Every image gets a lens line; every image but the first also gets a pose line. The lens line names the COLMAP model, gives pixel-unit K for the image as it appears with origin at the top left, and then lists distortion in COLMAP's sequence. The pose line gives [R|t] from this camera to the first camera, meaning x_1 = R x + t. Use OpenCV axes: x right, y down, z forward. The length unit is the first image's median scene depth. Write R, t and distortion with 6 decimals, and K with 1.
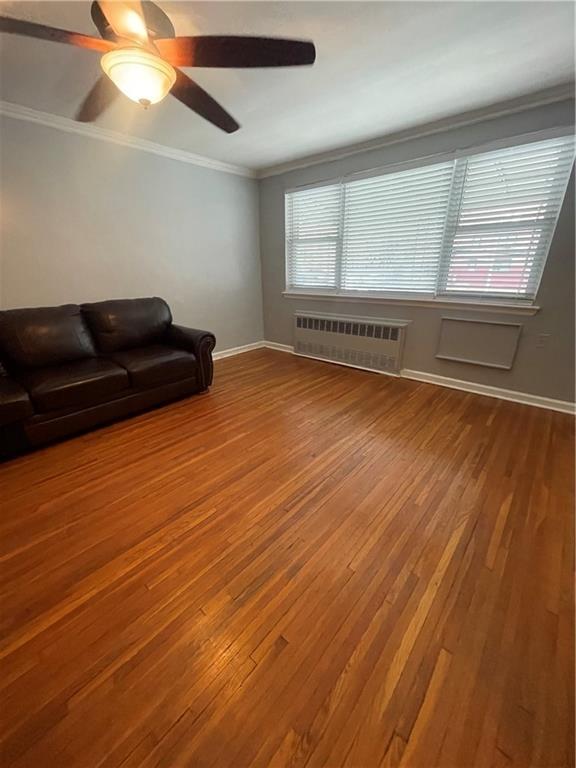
lens RADIAL K [[309.4, 0, 287.3], [0, 309.4, 387.3], [0, 0, 1]] dist [-0.004557, 0.000272]
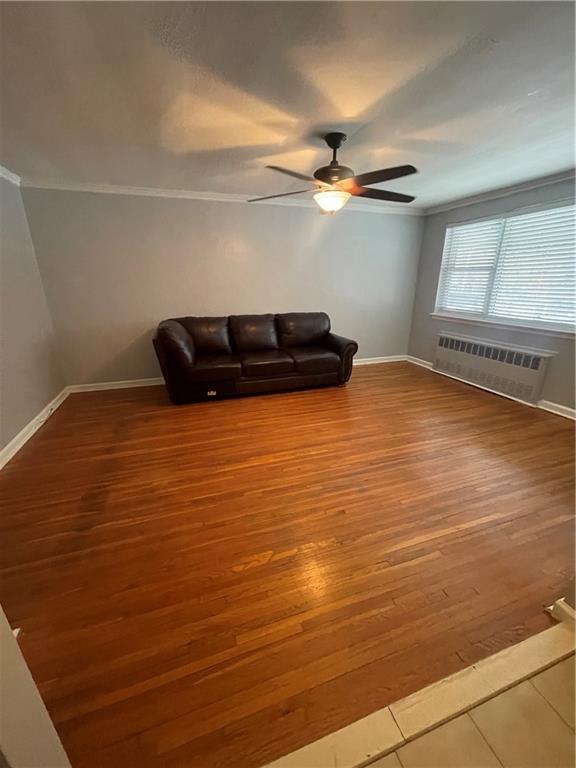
lens RADIAL K [[309.4, 0, 290.4], [0, 309.4, 379.6], [0, 0, 1]] dist [-0.004557, 0.000272]
pose [[0.874417, 0.163660, -0.456739, 0.128015], [-0.191174, 0.981452, -0.014322, 0.048187], [0.445923, 0.099840, 0.889486, -0.253299]]
